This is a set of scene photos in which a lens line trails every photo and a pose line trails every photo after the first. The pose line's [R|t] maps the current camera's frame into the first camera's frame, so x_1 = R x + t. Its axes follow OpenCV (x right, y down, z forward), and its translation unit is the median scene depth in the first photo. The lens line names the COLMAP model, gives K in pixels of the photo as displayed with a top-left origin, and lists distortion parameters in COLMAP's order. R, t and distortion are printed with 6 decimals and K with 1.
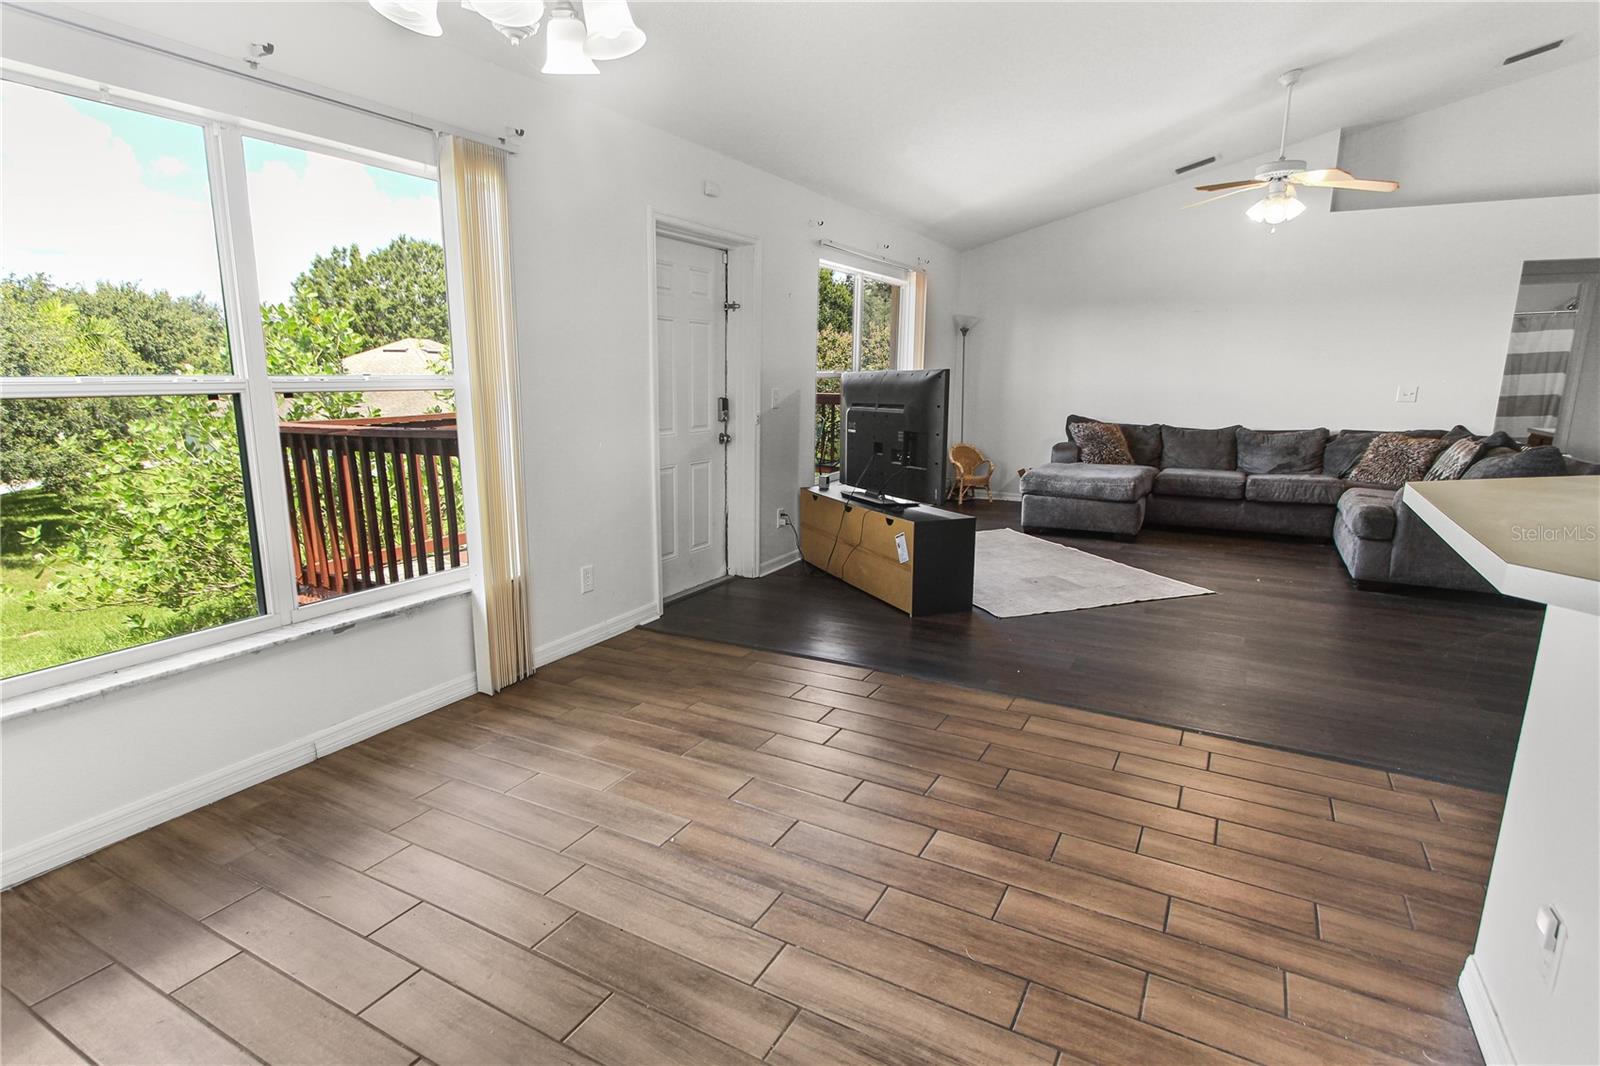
lens RADIAL K [[835.0, 0, 800.0], [0, 835.0, 533.0], [0, 0, 1]] dist [-0.001703, 0.000092]
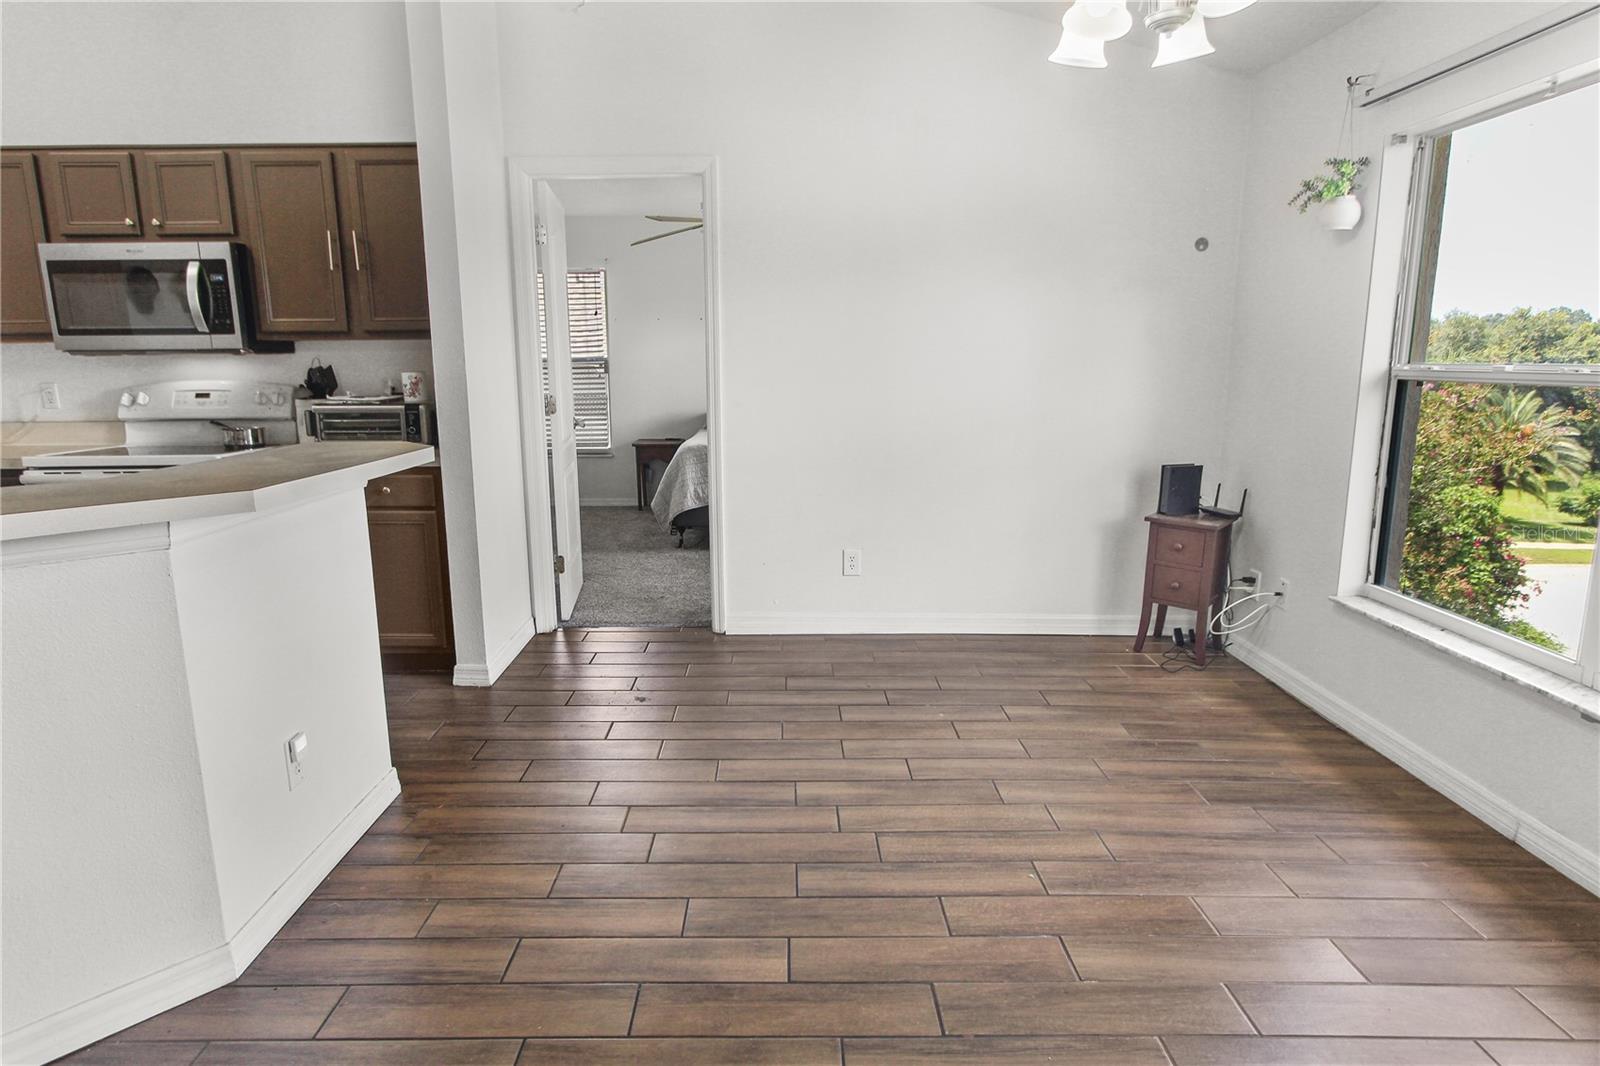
lens RADIAL K [[925.2, 0, 800.0], [0, 925.2, 533.0], [0, 0, 1]] dist [0.000042, 0.000297]
pose [[-0.875979, 0.085765, -0.474664, 0.176101], [-0.095252, 0.933930, 0.344532, -0.103390], [0.472852, 0.347015, -0.809933, 0.527920]]
